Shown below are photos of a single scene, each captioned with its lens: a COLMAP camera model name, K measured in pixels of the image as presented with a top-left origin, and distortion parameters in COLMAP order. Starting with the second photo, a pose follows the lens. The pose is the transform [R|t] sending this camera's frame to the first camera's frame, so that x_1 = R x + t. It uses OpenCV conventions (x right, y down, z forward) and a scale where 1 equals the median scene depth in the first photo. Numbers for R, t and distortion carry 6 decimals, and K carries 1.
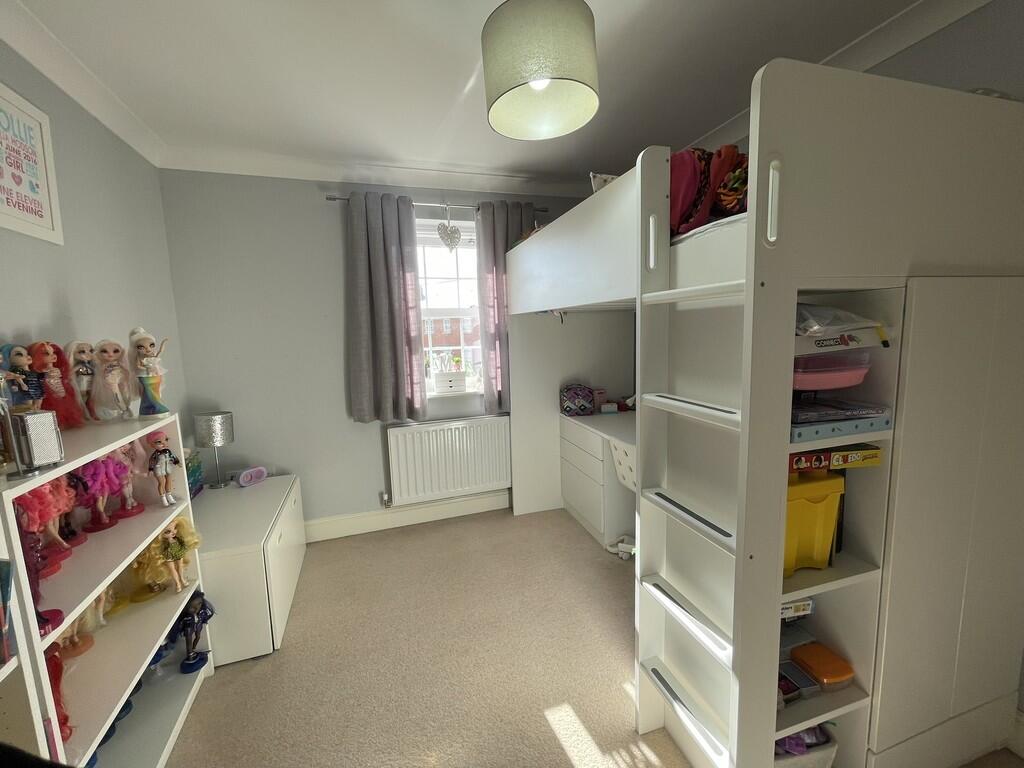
lens RADIAL K [[412.3, 0, 510.3], [0, 412.3, 380.4], [0, 0, 1]] dist [-0.002831, 0.000270]
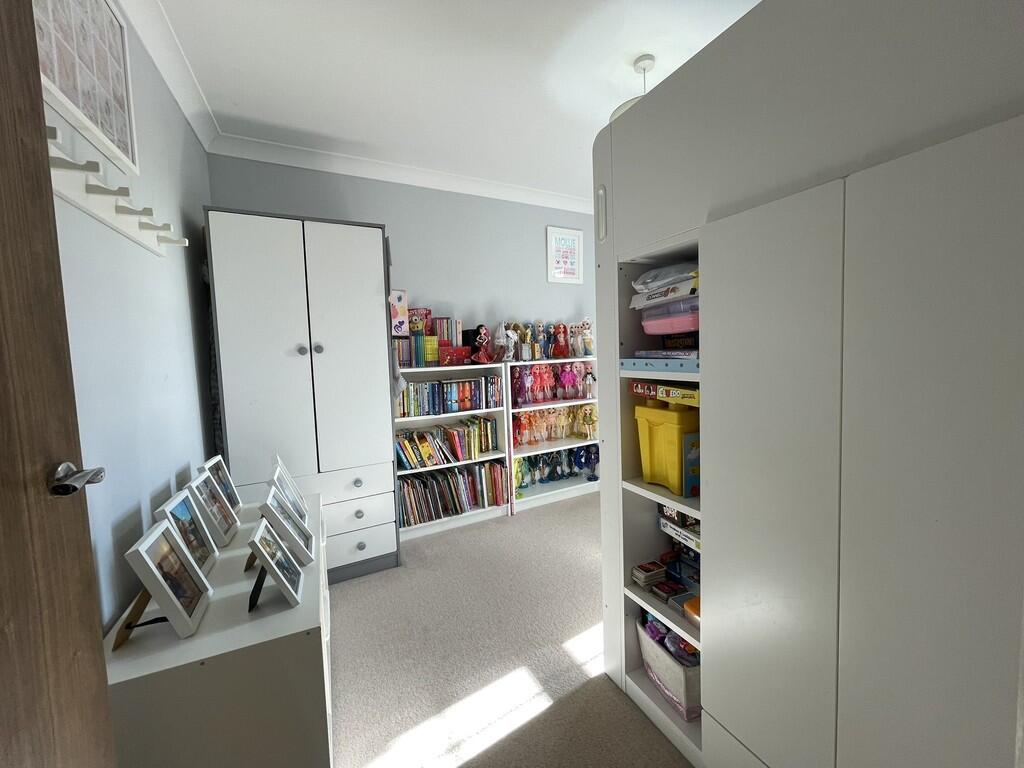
lens RADIAL K [[408.6, 0, 524.3], [0, 408.6, 378.8], [0, 0, 1]] dist [-0.003472, -0.000364]
pose [[0.190774, 0.094867, -0.977039, 1.600928], [-0.087204, 0.993022, 0.079392, 0.079075], [0.977753, 0.070056, 0.197716, 0.309995]]
